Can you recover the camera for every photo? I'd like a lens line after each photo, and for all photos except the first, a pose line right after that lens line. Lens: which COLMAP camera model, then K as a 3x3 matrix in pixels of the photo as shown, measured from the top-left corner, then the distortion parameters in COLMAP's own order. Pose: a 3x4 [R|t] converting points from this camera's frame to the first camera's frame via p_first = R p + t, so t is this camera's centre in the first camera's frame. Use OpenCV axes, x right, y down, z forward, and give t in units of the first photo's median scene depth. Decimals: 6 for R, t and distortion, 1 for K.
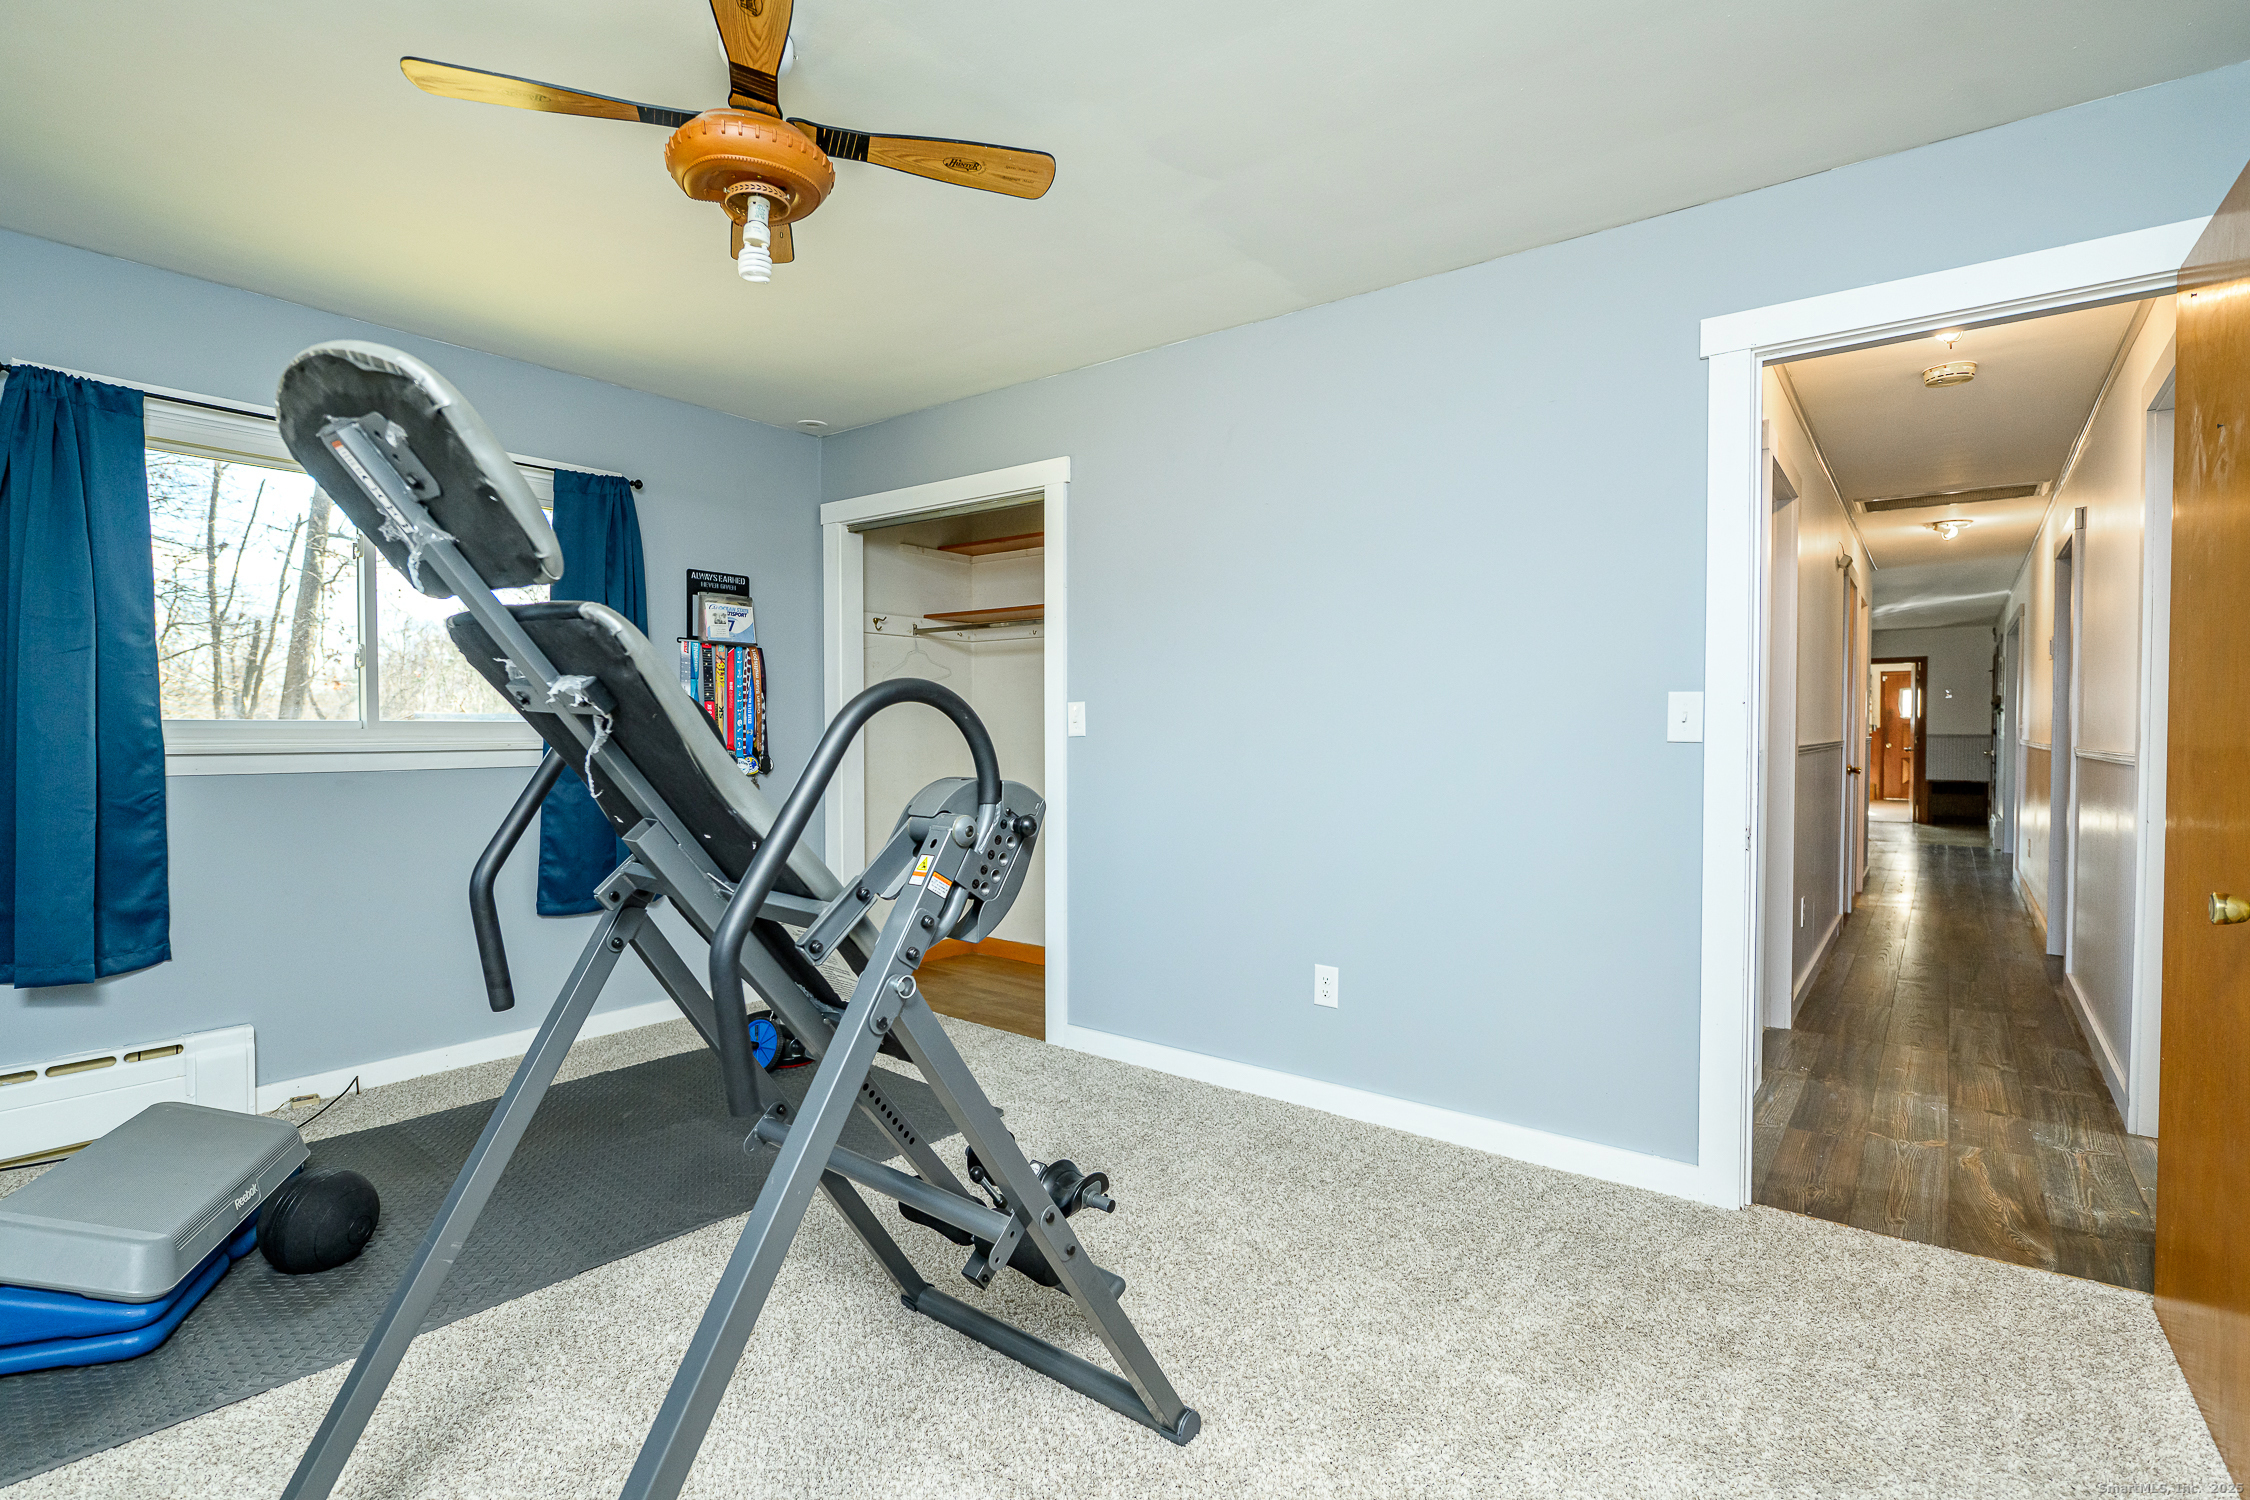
lens RADIAL K [[1061.0, 0, 1125.0], [0, 1061.0, 750.0], [0, 0, 1]] dist [-0.006972, -0.000553]
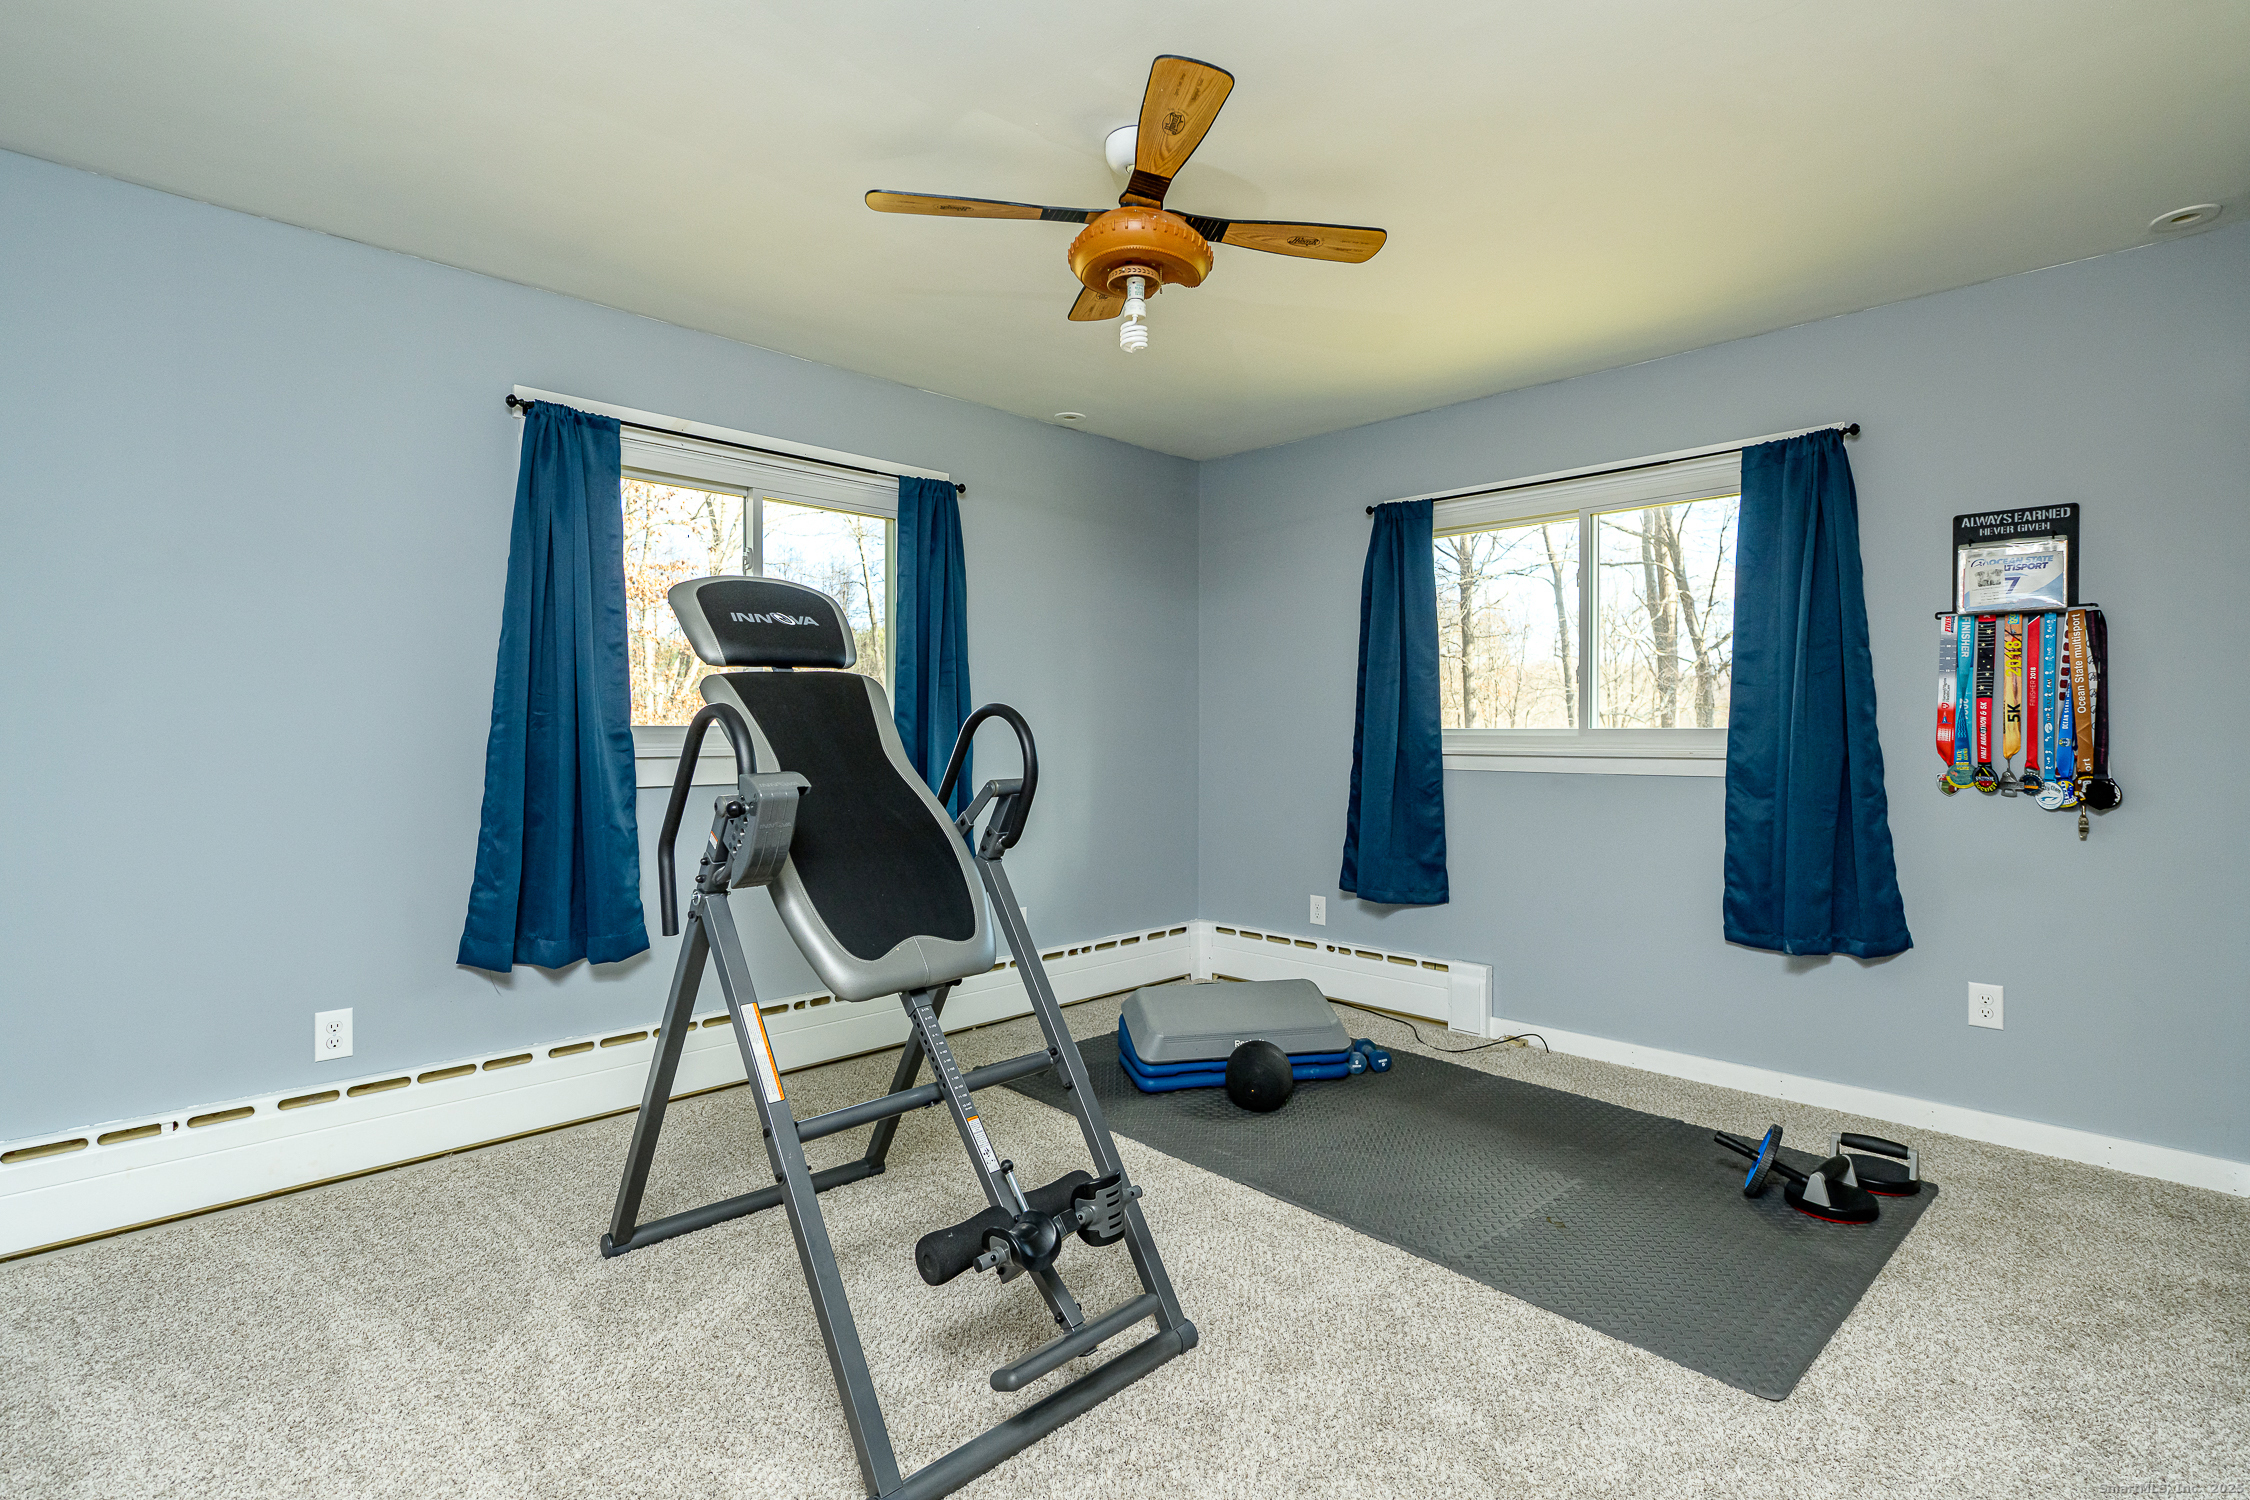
lens RADIAL K [[1061.0, 0, 1125.0], [0, 1061.0, 750.0], [0, 0, 1]] dist [-0.006972, -0.000553]
pose [[-0.112385, 0.017954, -0.993502, 0.413012], [-0.018529, 0.999625, 0.020160, -0.017007], [0.993492, 0.020675, -0.112011, 0.580700]]
